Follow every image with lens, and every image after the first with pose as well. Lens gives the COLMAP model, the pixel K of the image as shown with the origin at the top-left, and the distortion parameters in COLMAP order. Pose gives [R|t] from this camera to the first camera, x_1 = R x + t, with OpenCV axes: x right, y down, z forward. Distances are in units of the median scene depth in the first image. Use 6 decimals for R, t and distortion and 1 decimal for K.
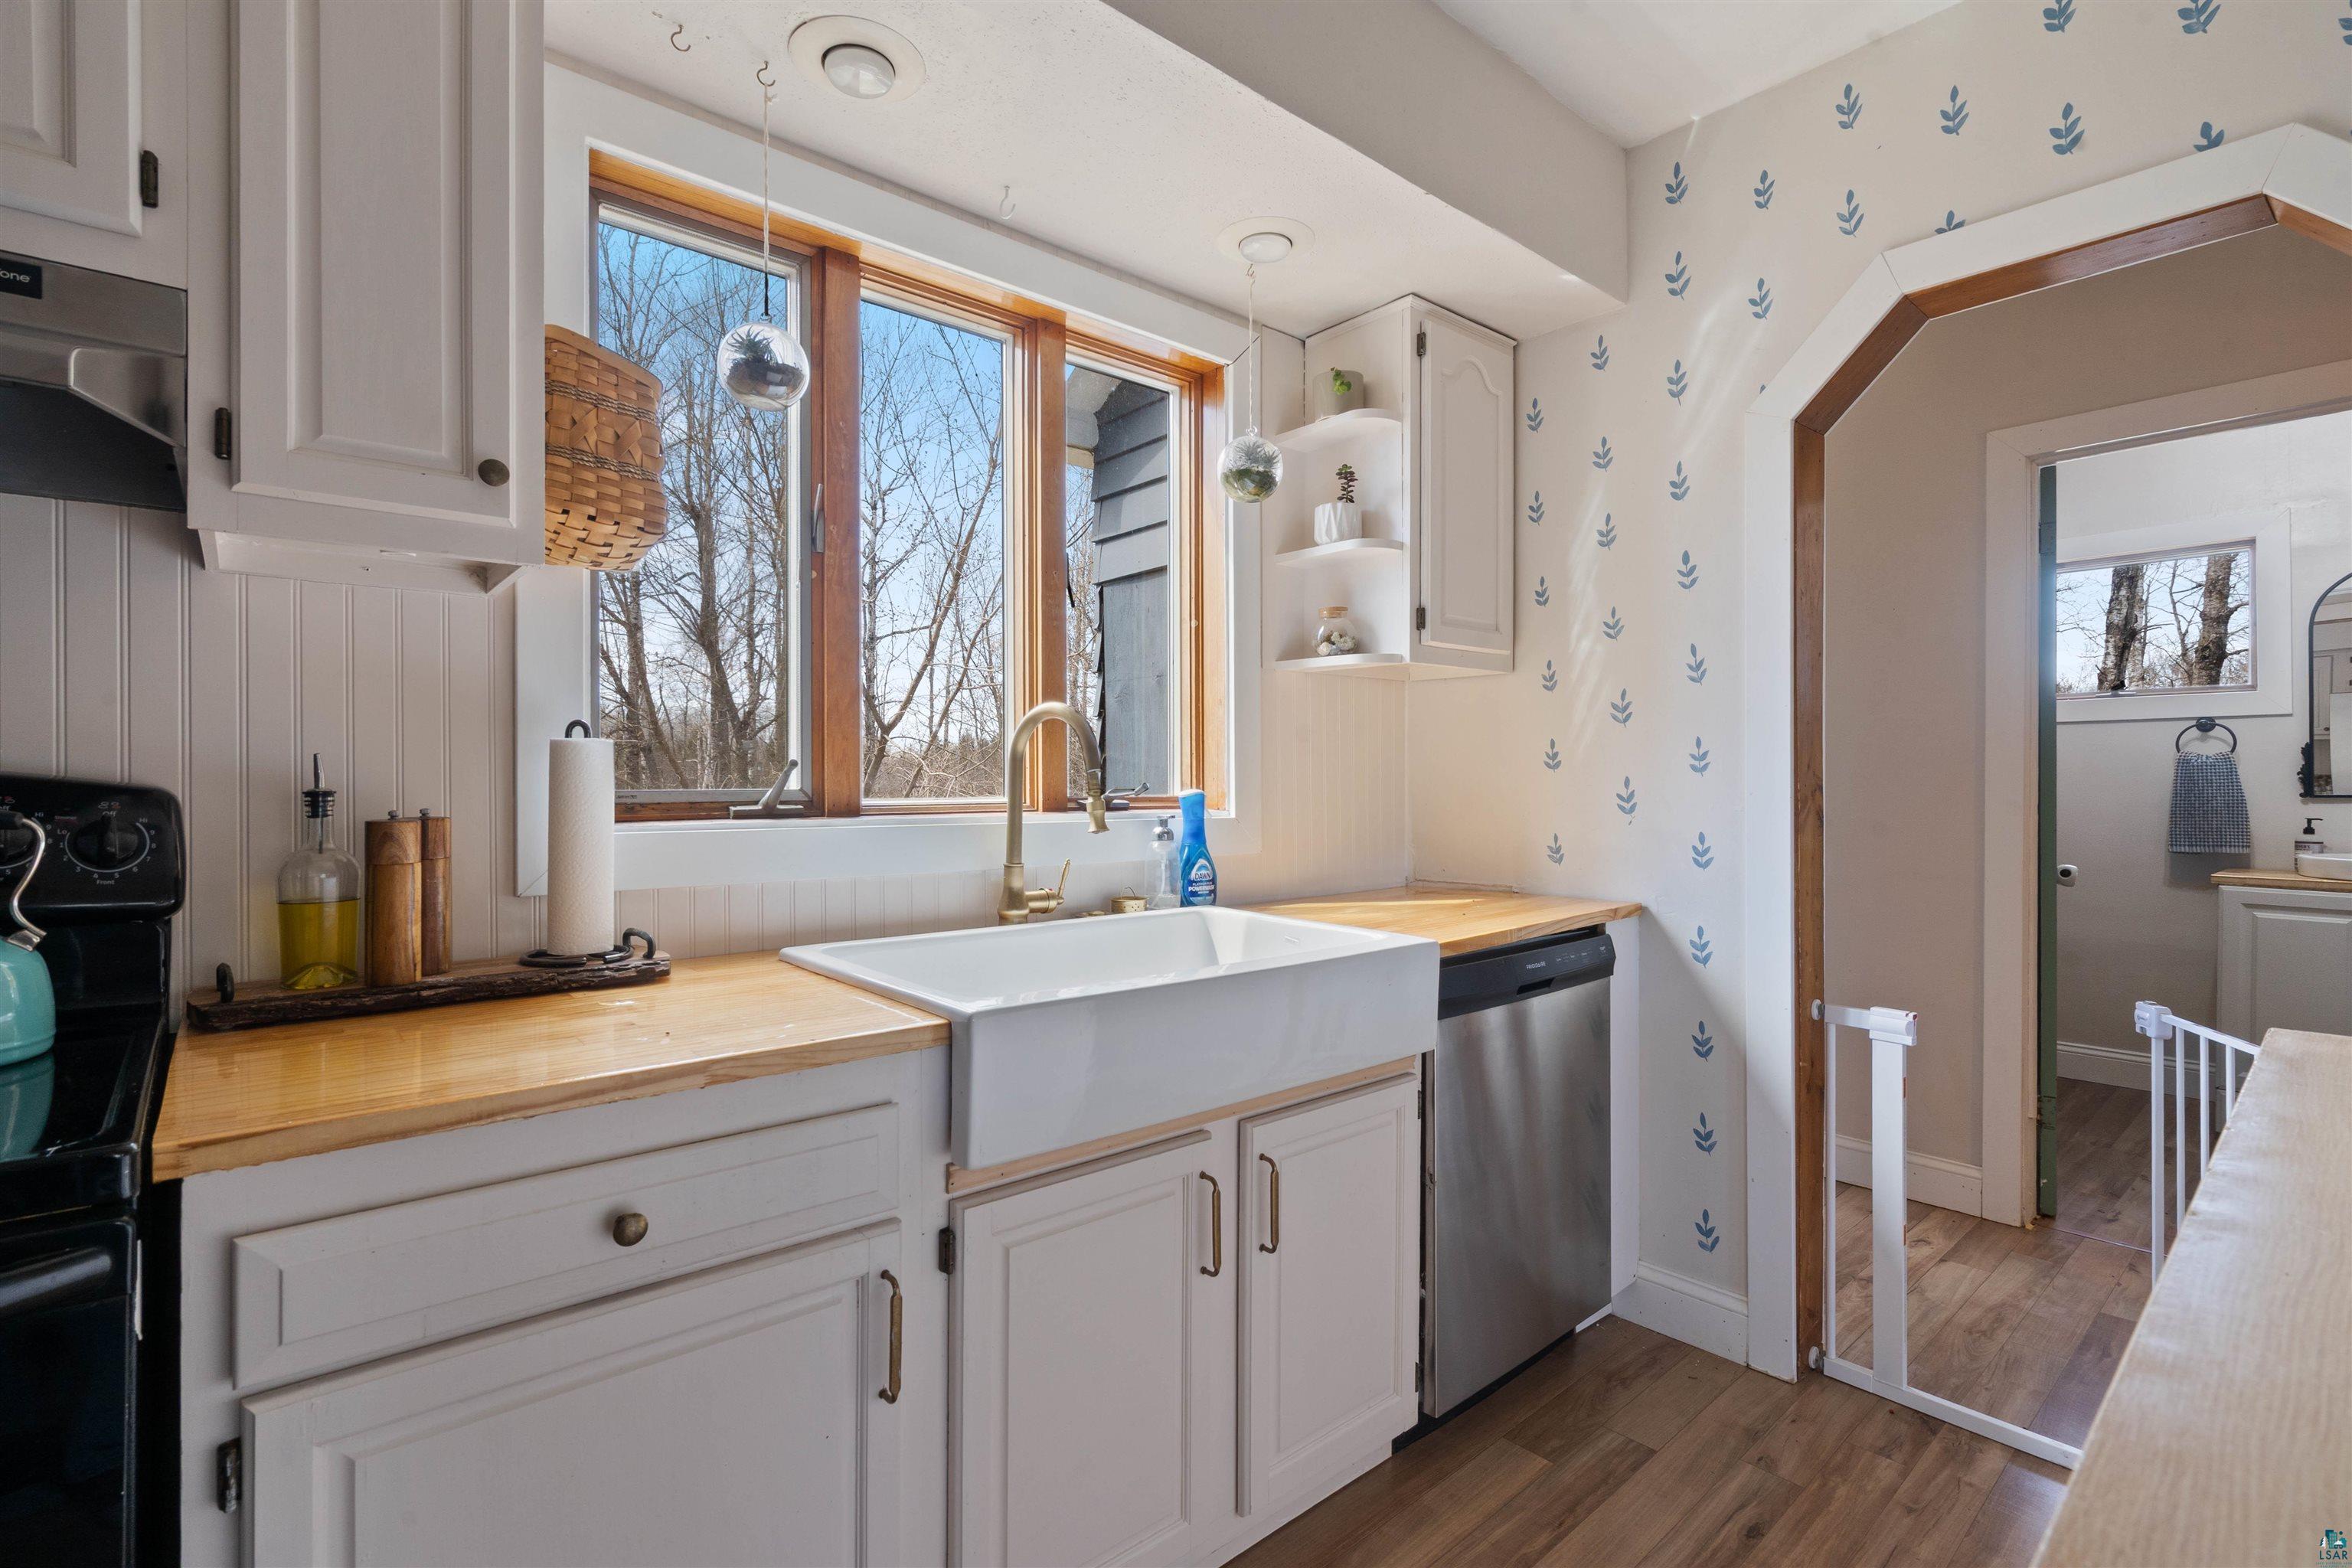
lens RADIAL K [[1097.2, 0, 1175.9], [0, 1097.2, 784.0], [0, 0, 1]] dist [0.000560, 0.001960]
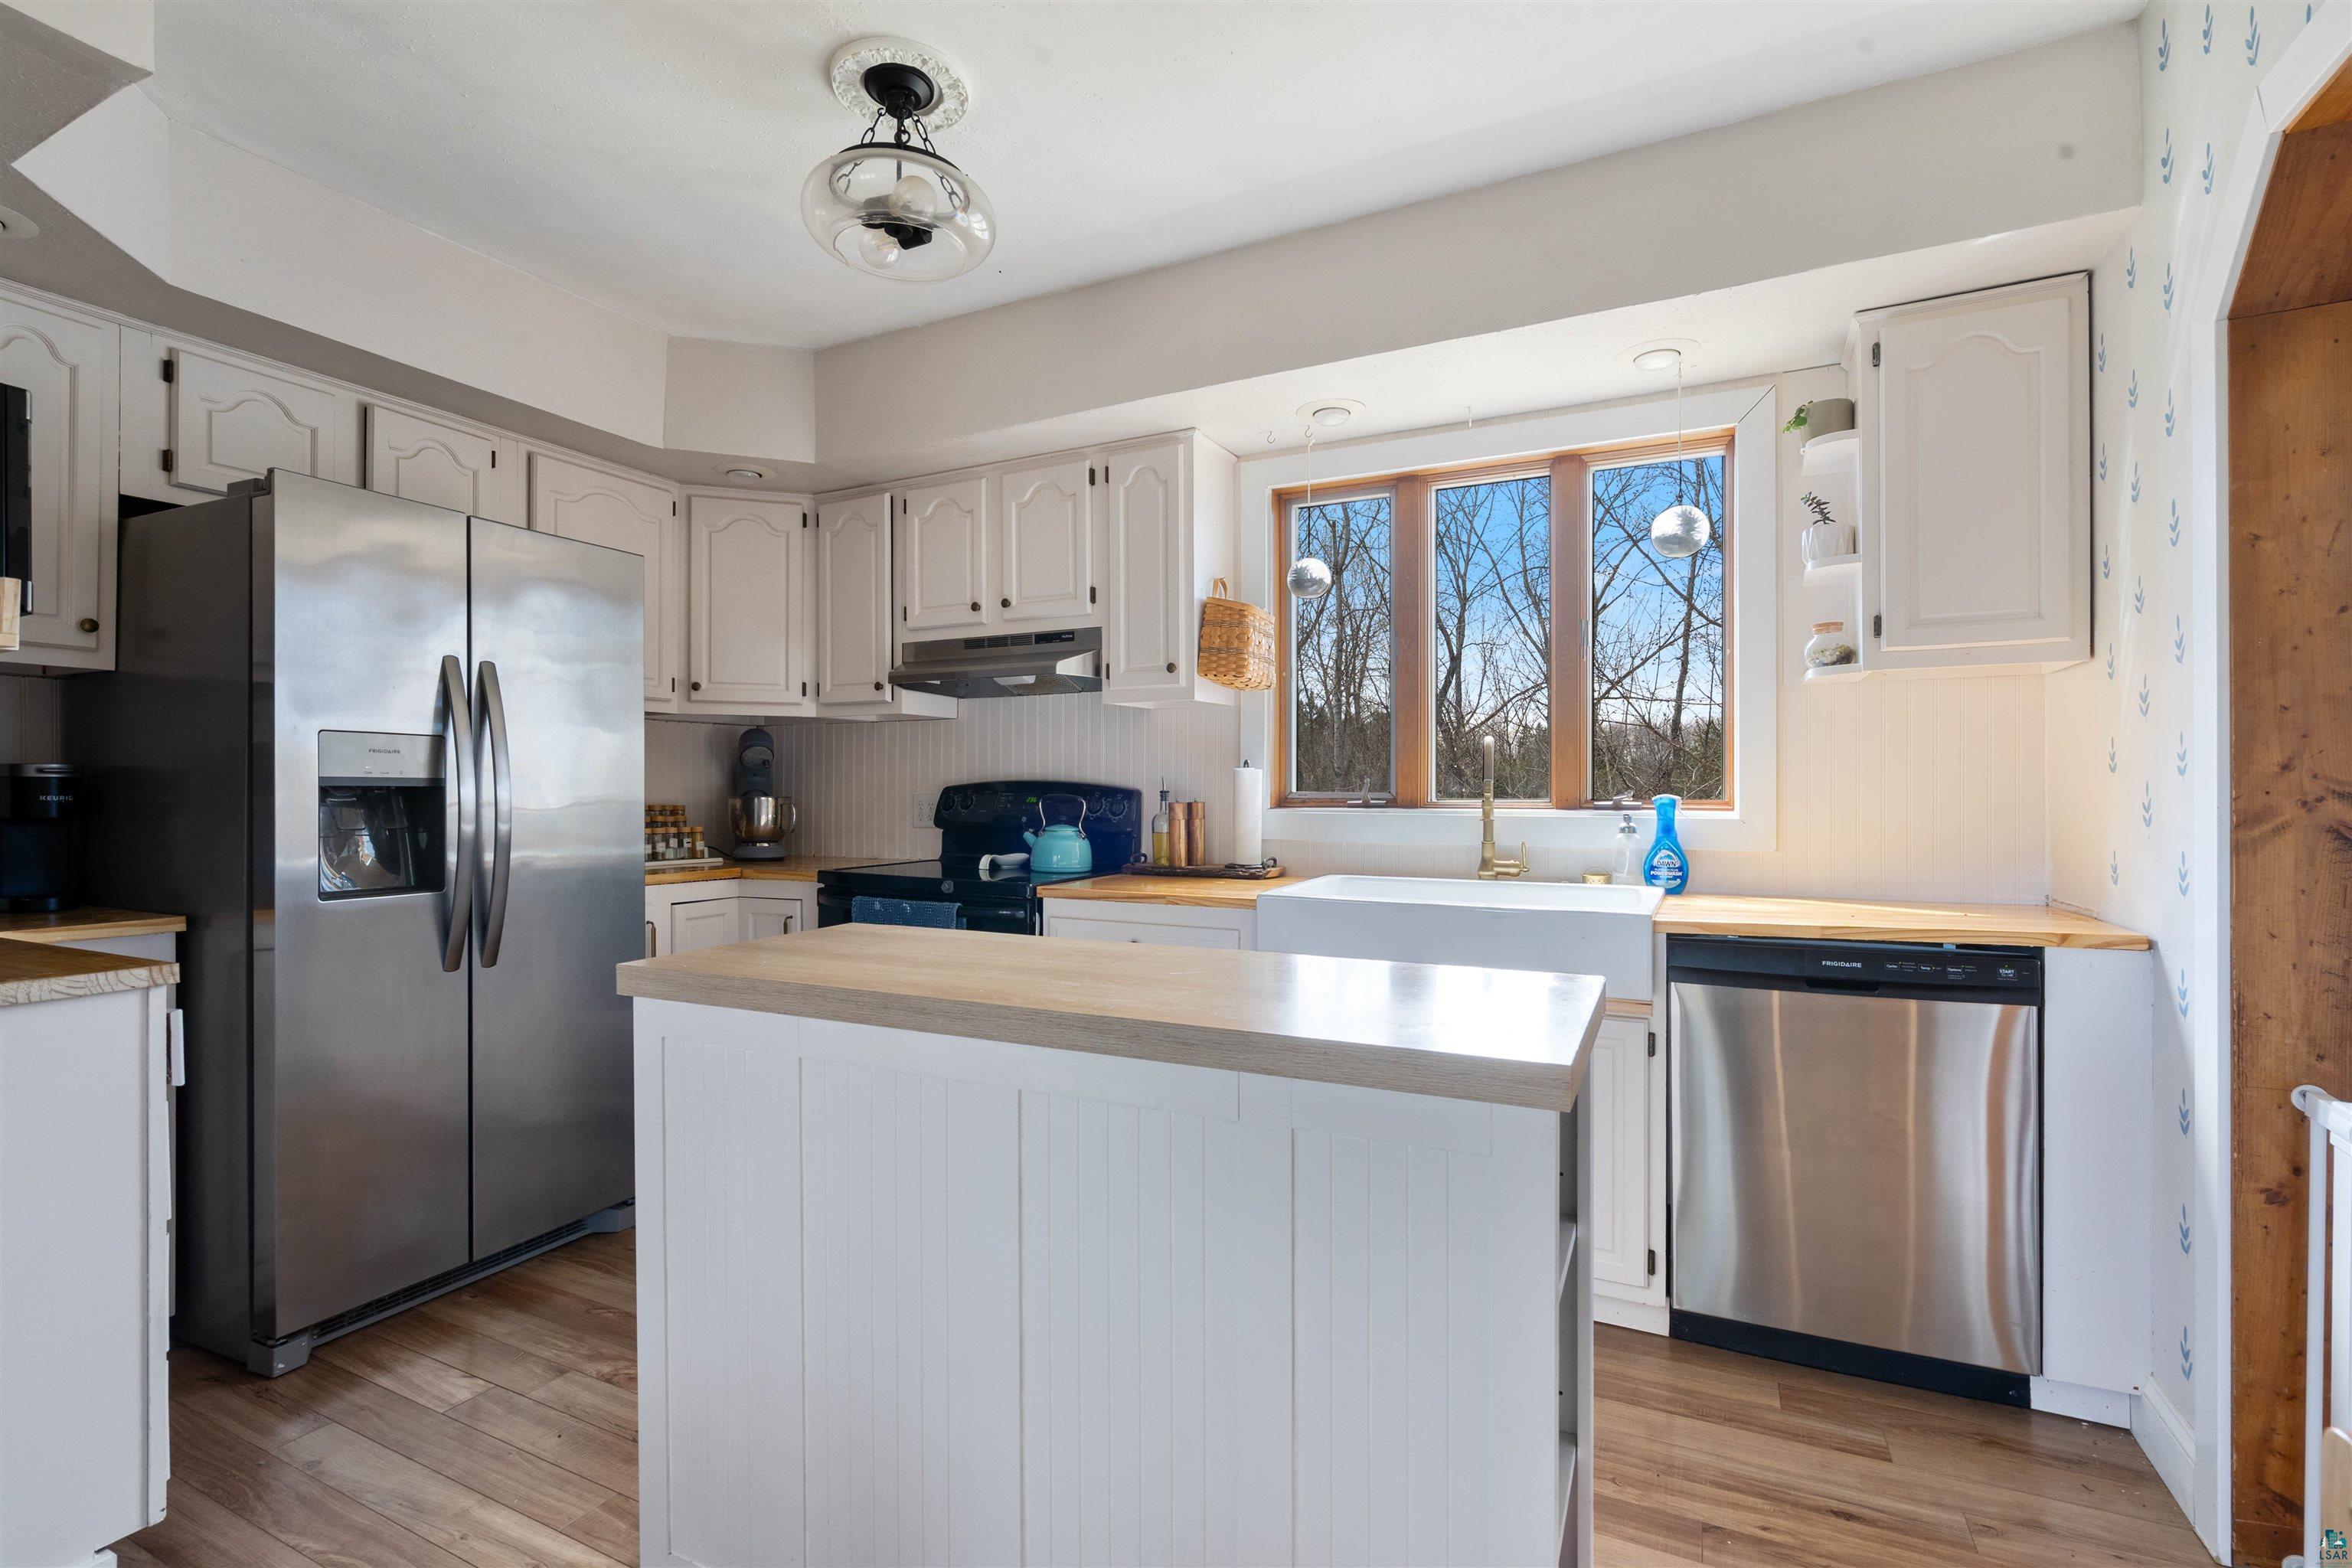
lens RADIAL K [[1097.2, 0, 1172.4], [0, 1097.2, 785.2], [0, 0, 1]] dist [0.000560, 0.001960]
pose [[0.375293, -0.001331, -0.926905, 1.143451], [-0.001587, 0.999997, -0.002079, -0.001320], [0.926905, 0.002251, 0.375290, 0.023574]]
